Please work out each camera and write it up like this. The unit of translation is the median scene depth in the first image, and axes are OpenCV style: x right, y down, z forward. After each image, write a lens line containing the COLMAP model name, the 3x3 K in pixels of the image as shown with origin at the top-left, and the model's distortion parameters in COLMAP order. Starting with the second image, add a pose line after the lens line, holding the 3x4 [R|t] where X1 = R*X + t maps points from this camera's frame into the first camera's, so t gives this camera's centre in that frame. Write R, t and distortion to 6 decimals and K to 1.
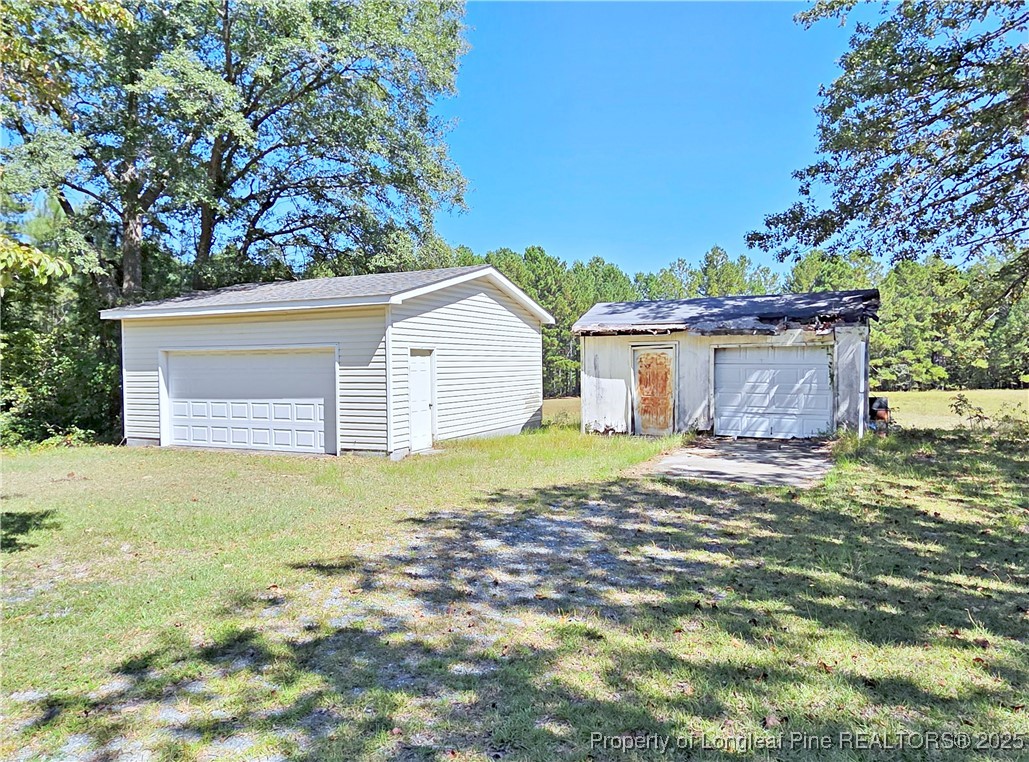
lens RADIAL K [[707.4, 0, 516.1], [0, 707.4, 385.4], [0, 0, 1]] dist [-0.001134, 0.000425]
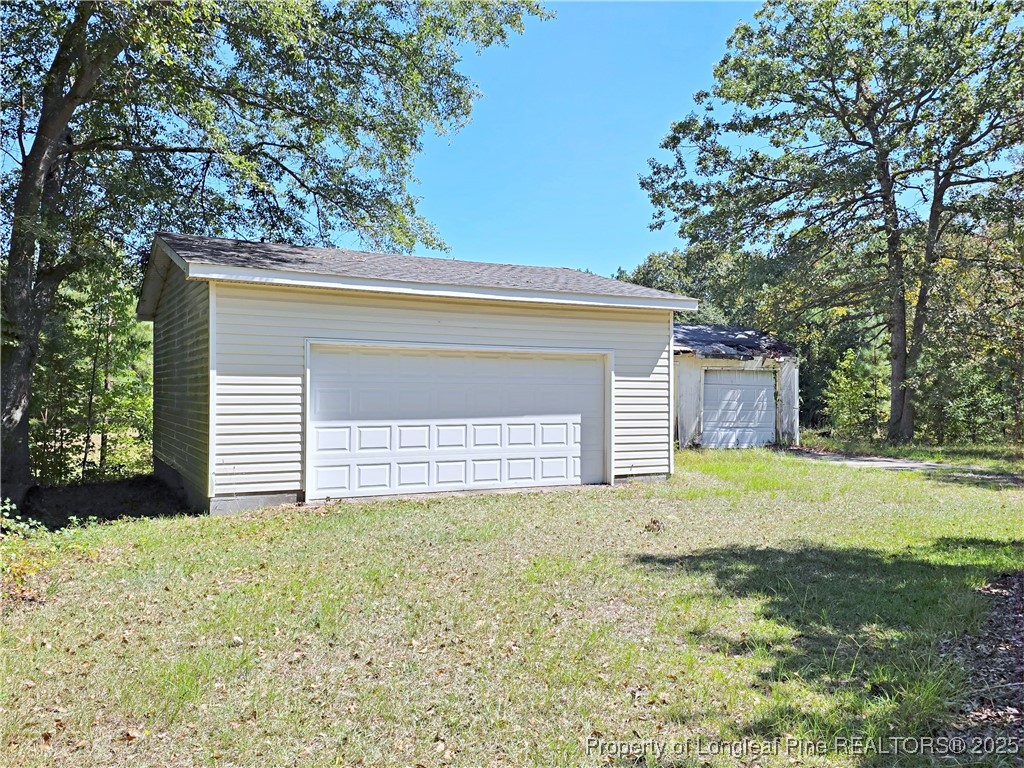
lens RADIAL K [[855.3, 0, 514.2], [0, 855.3, 382.8], [0, 0, 1]] dist [0.113881, 0.001689]
pose [[0.612894, 0.021388, 0.789876, -0.984213], [0.008901, 0.999383, -0.033968, 0.011501], [-0.790115, 0.027850, 0.612326, 0.411322]]
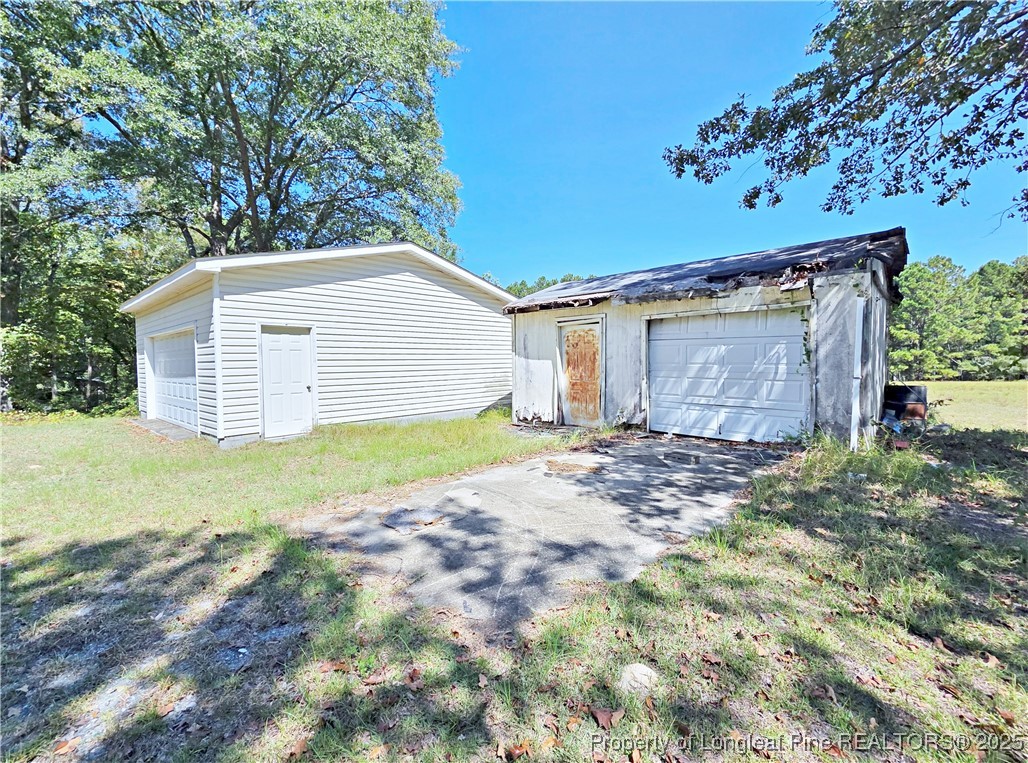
lens RADIAL K [[449.7, 0, 515.4], [0, 449.7, 377.6], [0, 0, 1]] dist [0.001273, 0.000878]
pose [[0.951429, 0.008335, -0.307754, 0.298836], [-0.006167, 0.999949, 0.008015, 0.008031], [0.307805, -0.005728, 0.951432, 0.485648]]
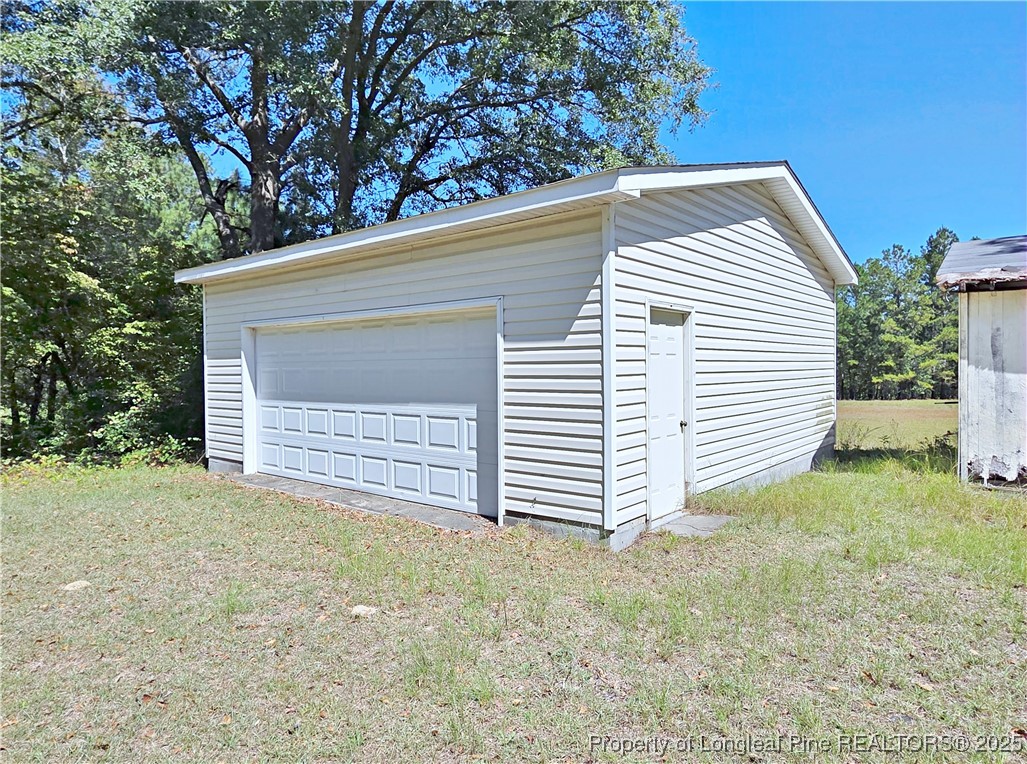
lens RADIAL K [[649.8, 0, 506.0], [0, 649.8, 376.7], [0, 0, 1]] dist [-0.010077, -0.002233]
pose [[0.964100, 0.006612, -0.265456, -0.112229], [-0.010236, 0.999872, -0.012272, 0.001399], [0.265341, 0.014549, 0.964045, 0.492148]]
